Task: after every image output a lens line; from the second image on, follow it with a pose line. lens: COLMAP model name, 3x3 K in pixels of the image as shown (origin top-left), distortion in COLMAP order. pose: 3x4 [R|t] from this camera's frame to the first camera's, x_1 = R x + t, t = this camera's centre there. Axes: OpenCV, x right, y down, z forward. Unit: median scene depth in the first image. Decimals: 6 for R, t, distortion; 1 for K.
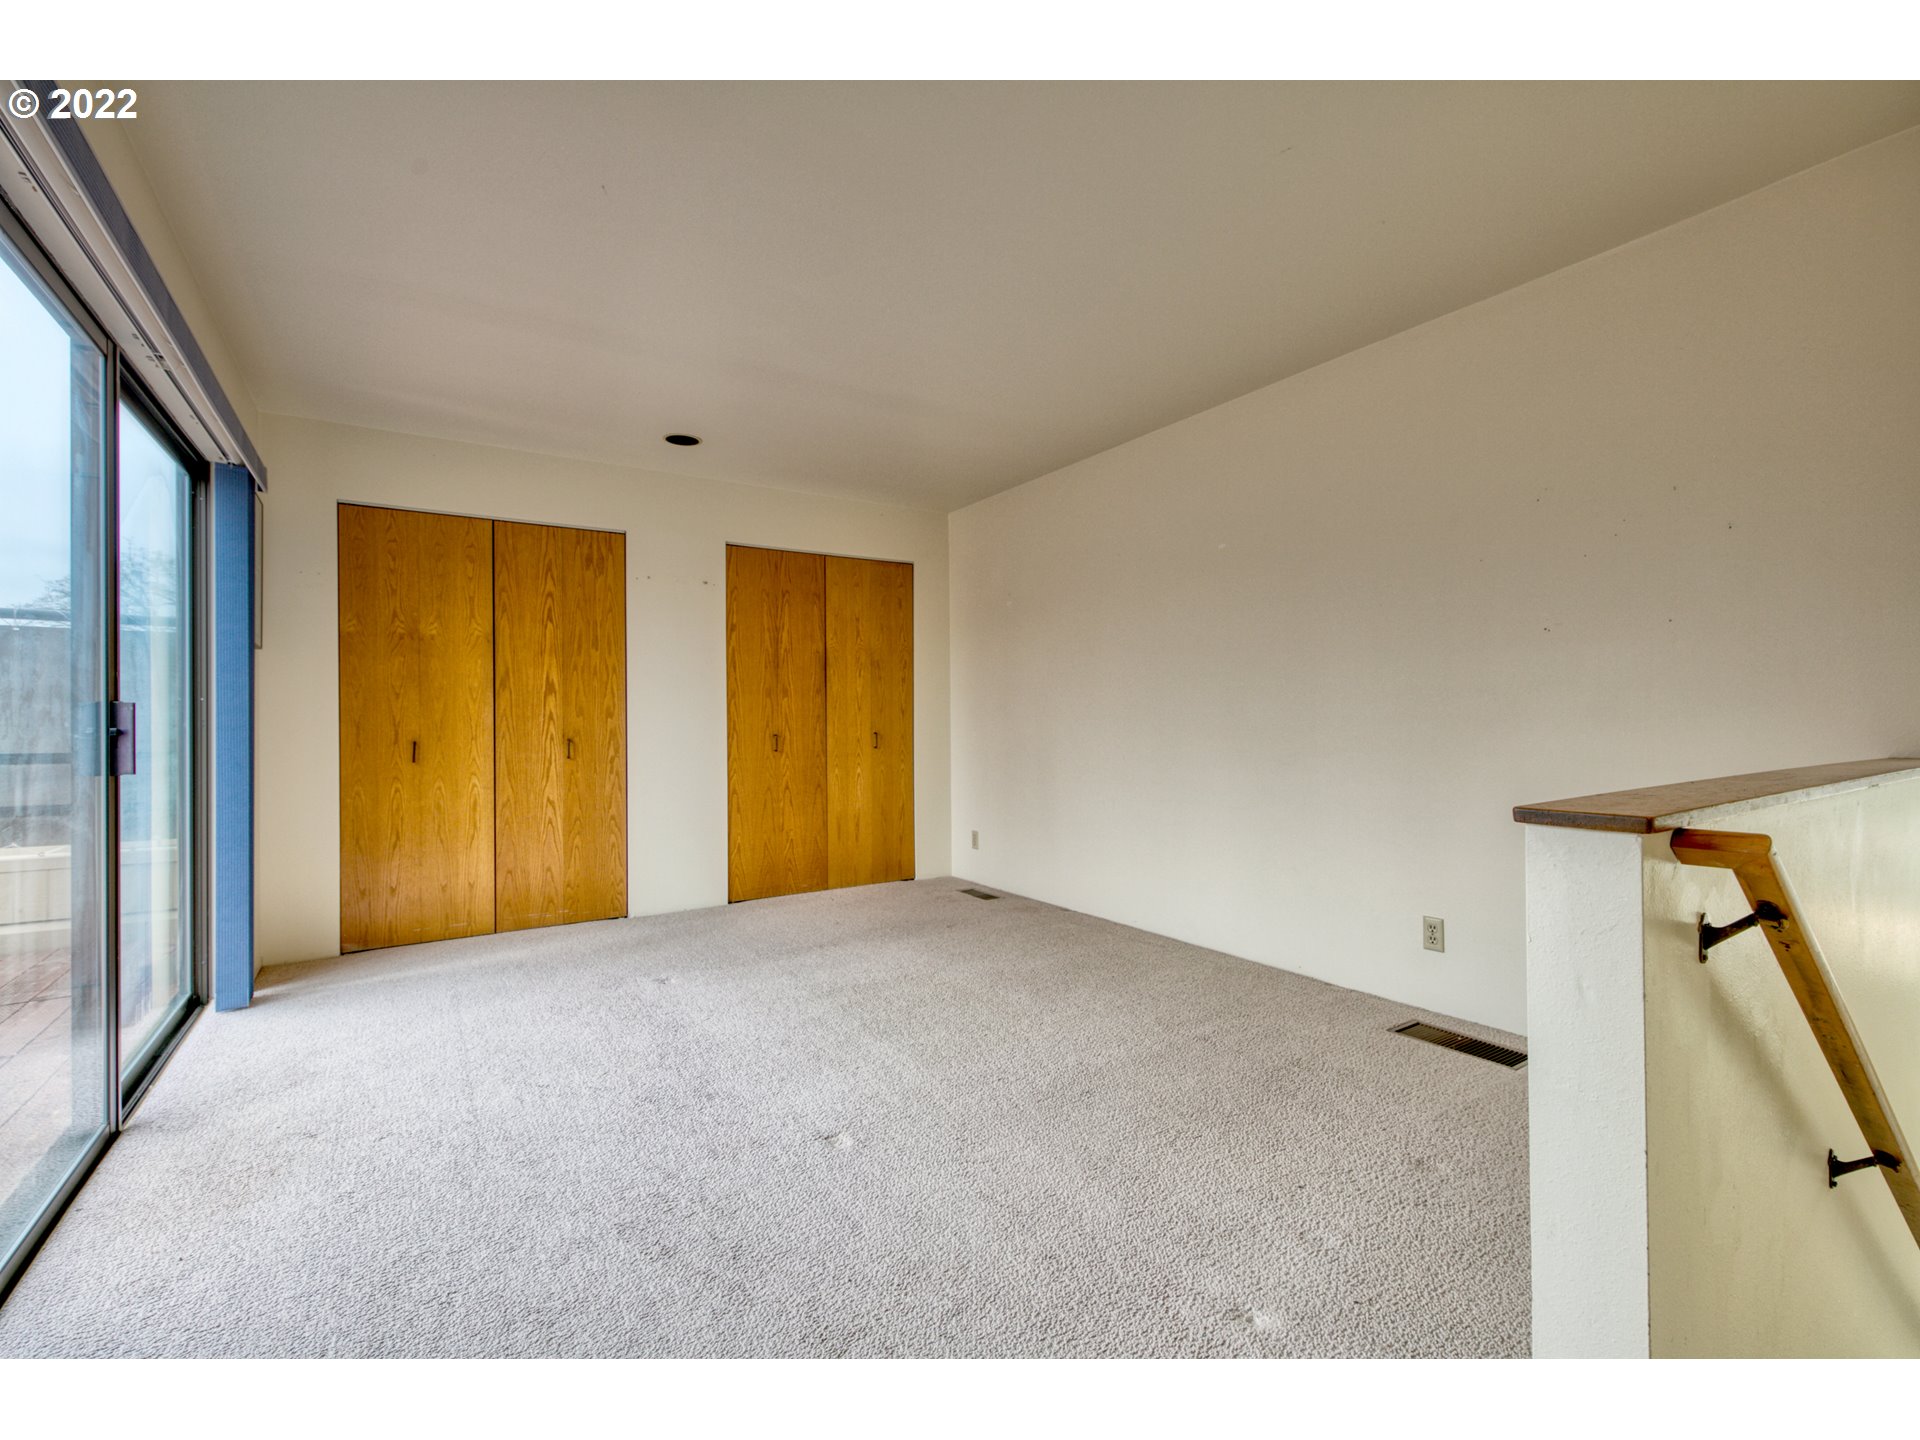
lens RADIAL K [[795.2, 0, 963.9], [0, 795.2, 712.1], [0, 0, 1]] dist [0.014229, -0.007725]
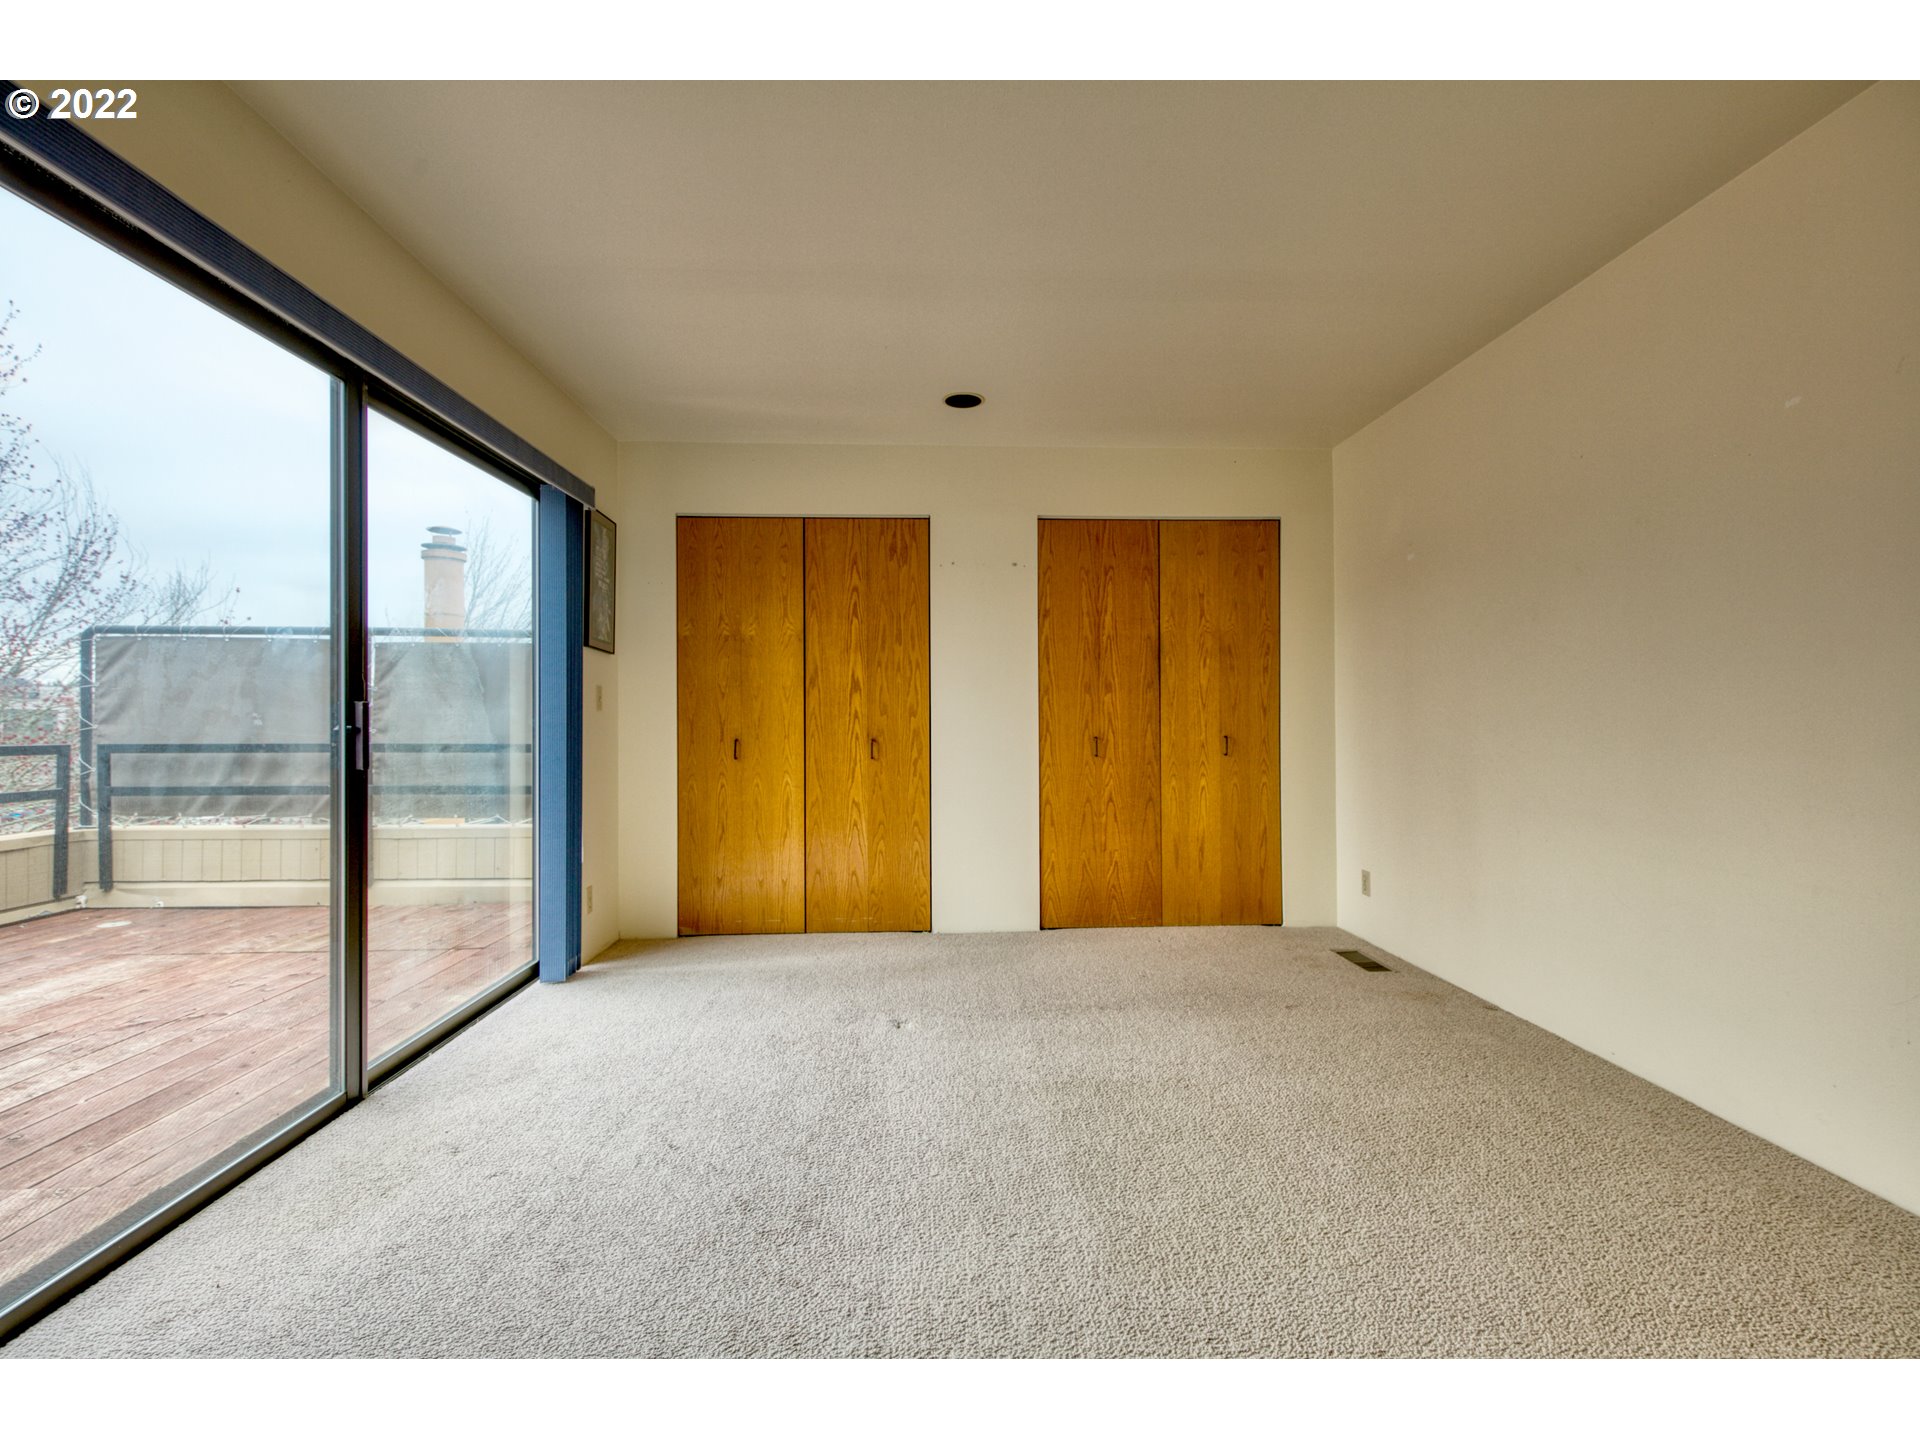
lens RADIAL K [[836.2, 0, 959.8], [0, 836.2, 710.8], [0, 0, 1]] dist [0.012851, -0.006409]
pose [[0.871493, -0.001122, -0.490407, 0.089054], [0.001149, 0.999999, -0.000246, 0.000577], [0.490407, -0.000349, 0.871493, 0.179585]]
